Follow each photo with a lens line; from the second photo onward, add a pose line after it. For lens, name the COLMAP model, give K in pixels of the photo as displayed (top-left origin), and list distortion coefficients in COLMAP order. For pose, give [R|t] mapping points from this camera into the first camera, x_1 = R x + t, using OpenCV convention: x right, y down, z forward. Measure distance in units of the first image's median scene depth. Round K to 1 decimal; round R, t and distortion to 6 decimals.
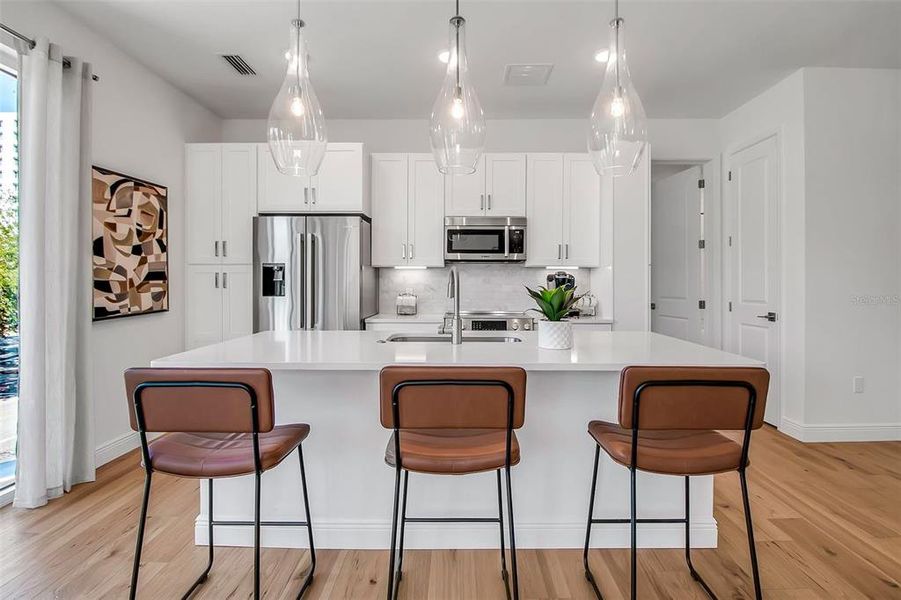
lens RADIAL K [[423.3, 0, 450.2], [0, 423.3, 282.5], [0, 0, 1]] dist [-0.005807, -0.002789]
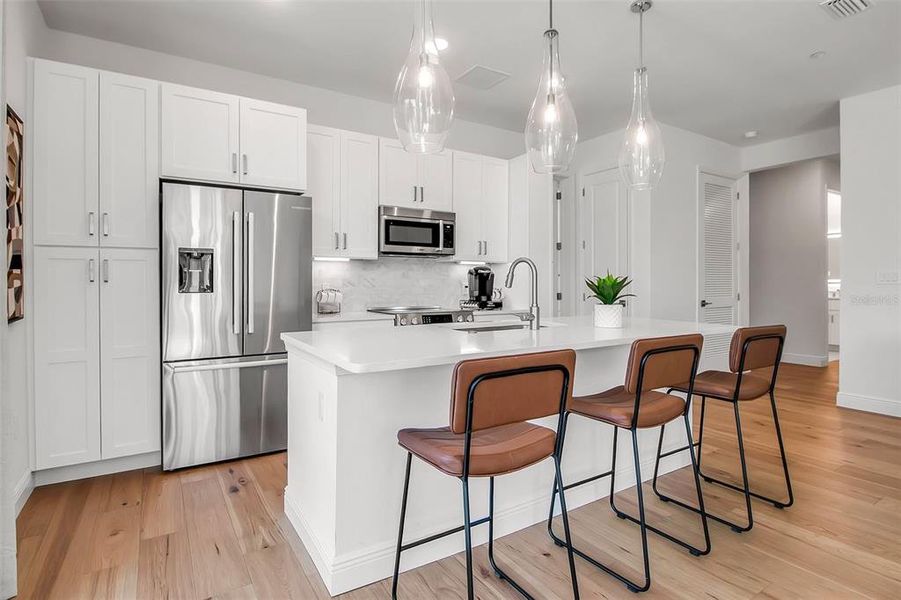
lens RADIAL K [[465.8, 0, 439.9], [0, 465.8, 281.9], [0, 0, 1]] dist [0.000896, -0.000468]
pose [[0.845833, -0.000721, 0.533448, -0.506963], [0.000818, 1.000000, 0.000055, 0.014167], [-0.533448, 0.000390, 0.845833, 0.076670]]
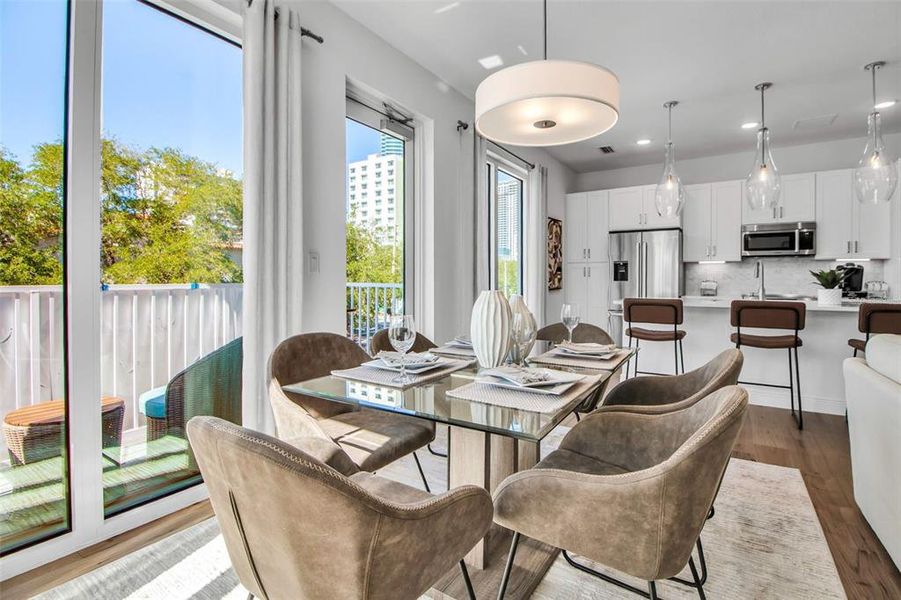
lens RADIAL K [[423.3, 0, 458.7], [0, 423.3, 281.2], [0, 0, 1]] dist [-0.005807, -0.002789]
pose [[0.852563, 0.001531, -0.522622, -0.092778], [-0.001735, 0.999998, 0.000099, 0.035621], [0.522621, 0.000823, 0.852565, -0.778348]]
